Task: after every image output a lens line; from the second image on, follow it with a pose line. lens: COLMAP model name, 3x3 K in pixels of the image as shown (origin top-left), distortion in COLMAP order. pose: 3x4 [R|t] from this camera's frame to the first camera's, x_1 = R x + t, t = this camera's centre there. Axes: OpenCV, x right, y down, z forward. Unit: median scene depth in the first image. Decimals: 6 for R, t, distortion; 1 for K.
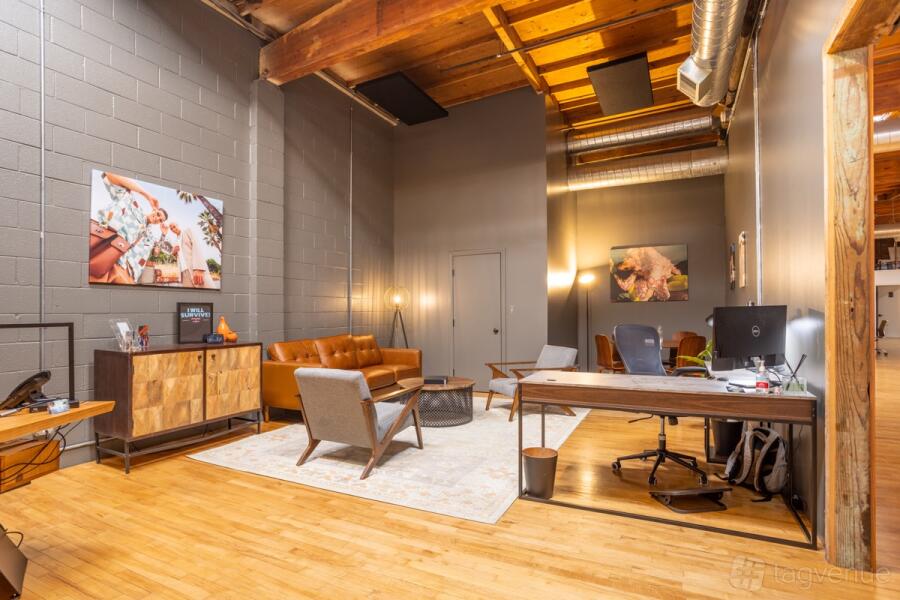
lens RADIAL K [[473.2, 0, 449.1], [0, 473.2, 311.8], [0, 0, 1]] dist [-0.059551, 0.038328]
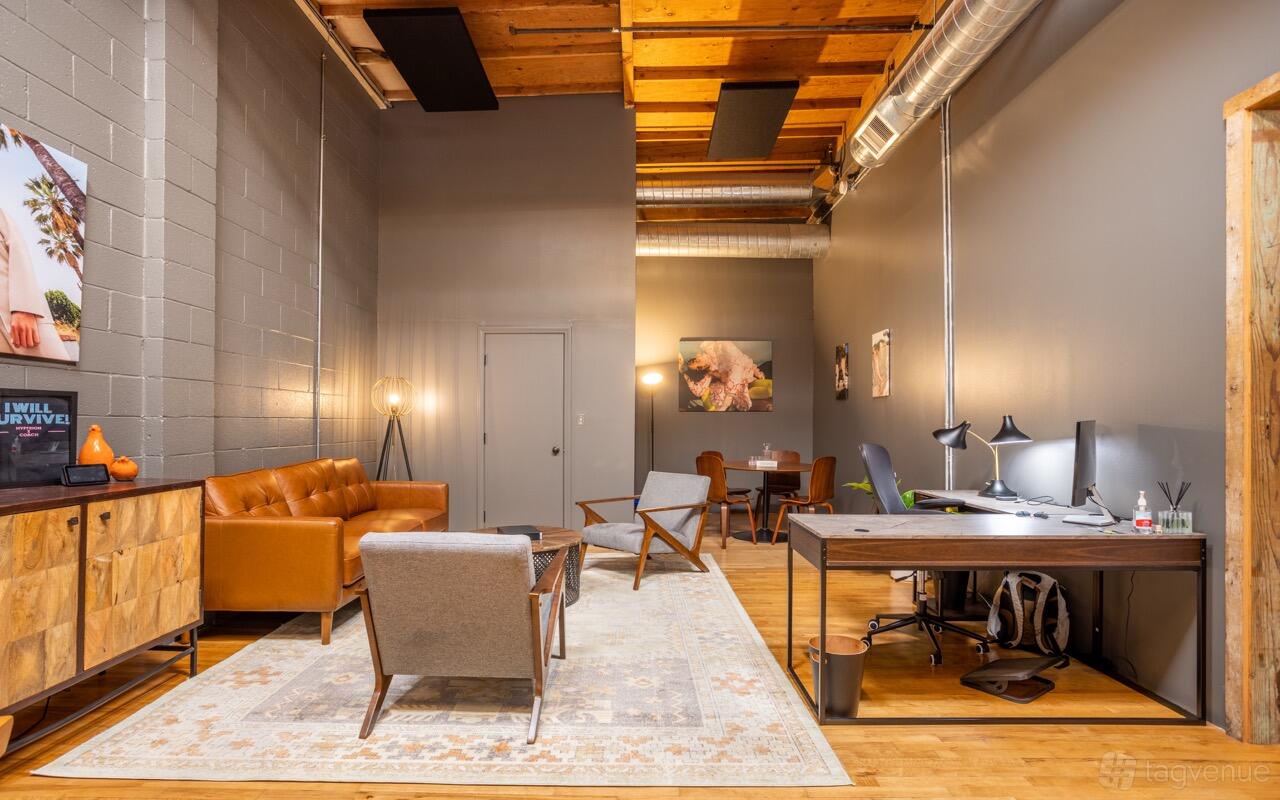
lens RADIAL K [[624.6, 0, 642.6], [0, 624.6, 424.3], [0, 0, 1]] dist [-0.053098, 0.029126]
pose [[0.891746, 0.013513, 0.452335, -0.295427], [-0.014761, 0.999891, -0.000771, 0.003680], [-0.452296, -0.005989, 0.891848, 0.260339]]
